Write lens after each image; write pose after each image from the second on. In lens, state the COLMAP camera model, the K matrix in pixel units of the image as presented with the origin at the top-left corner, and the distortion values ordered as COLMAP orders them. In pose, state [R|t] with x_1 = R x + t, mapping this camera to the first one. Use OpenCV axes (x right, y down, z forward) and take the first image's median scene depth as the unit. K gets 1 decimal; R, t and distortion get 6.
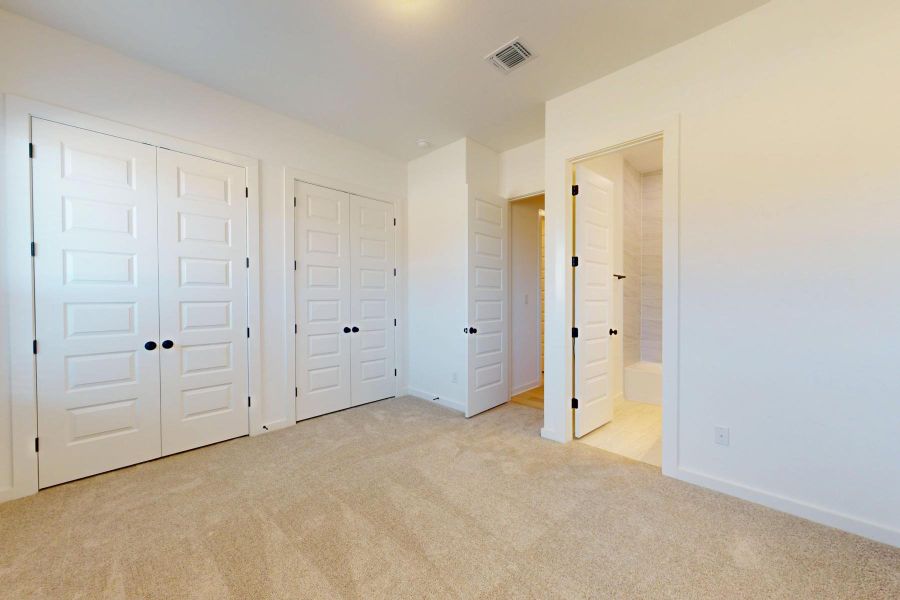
lens RADIAL K [[336.7, 0, 449.2], [0, 336.7, 301.1], [0, 0, 1]] dist [0.001510, -0.000112]
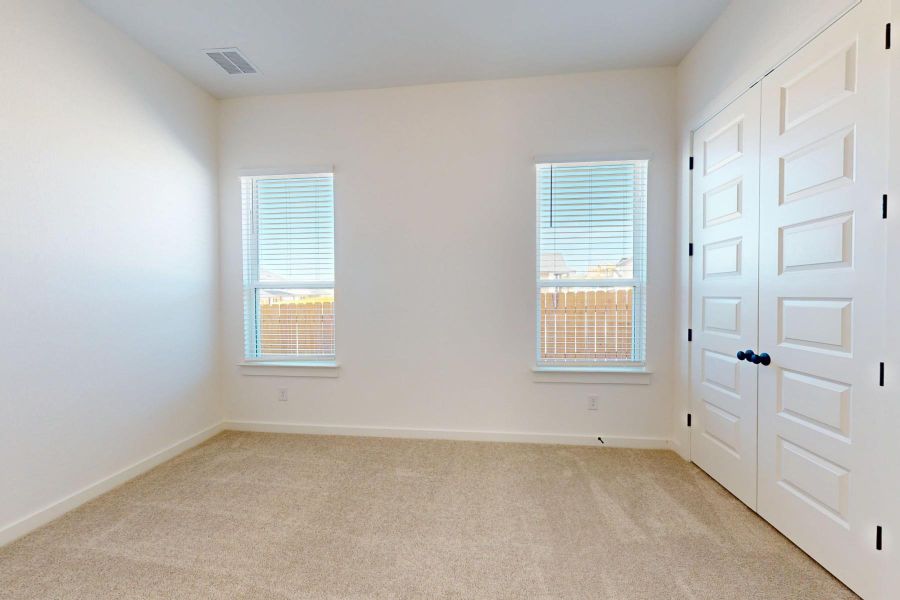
lens RADIAL K [[336.7, 0, 449.2], [0, 336.7, 301.1], [0, 0, 1]] dist [0.001510, -0.000112]
pose [[-0.785575, 0.020619, -0.618423, 0.099788], [0.001198, 0.999493, 0.031803, -0.013549], [0.618765, 0.024242, -0.785202, 1.161406]]
